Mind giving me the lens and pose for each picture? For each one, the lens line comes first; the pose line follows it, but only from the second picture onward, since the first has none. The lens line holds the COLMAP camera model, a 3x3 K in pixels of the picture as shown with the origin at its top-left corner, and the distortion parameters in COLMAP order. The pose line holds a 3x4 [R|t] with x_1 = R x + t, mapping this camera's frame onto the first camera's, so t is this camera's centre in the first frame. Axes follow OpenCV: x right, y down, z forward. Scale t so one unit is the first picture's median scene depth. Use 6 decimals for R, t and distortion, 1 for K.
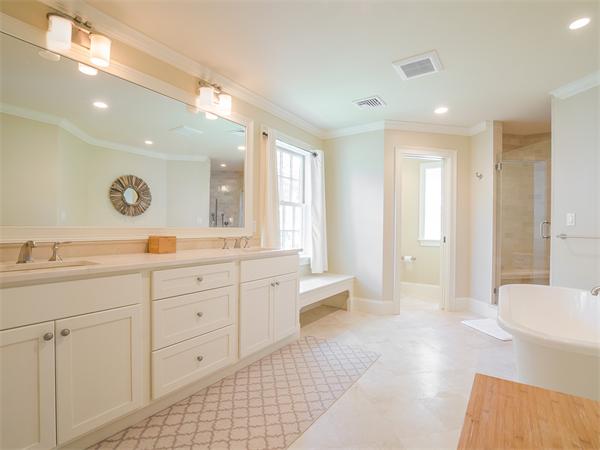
lens RADIAL K [[296.9, 0, 302.4], [0, 296.9, 226.6], [0, 0, 1]] dist [-0.013483, 0.004351]
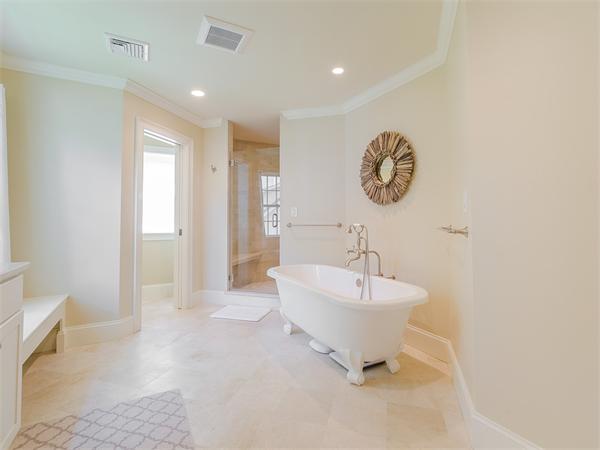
lens RADIAL K [[296.9, 0, 300.0], [0, 296.9, 210.7], [0, 0, 1]] dist [-0.013483, 0.004351]
pose [[0.466535, 0.014558, 0.884383, -0.177840], [0.004957, 0.999806, -0.019073, -0.004352], [-0.884489, 0.013282, 0.466372, 0.257713]]
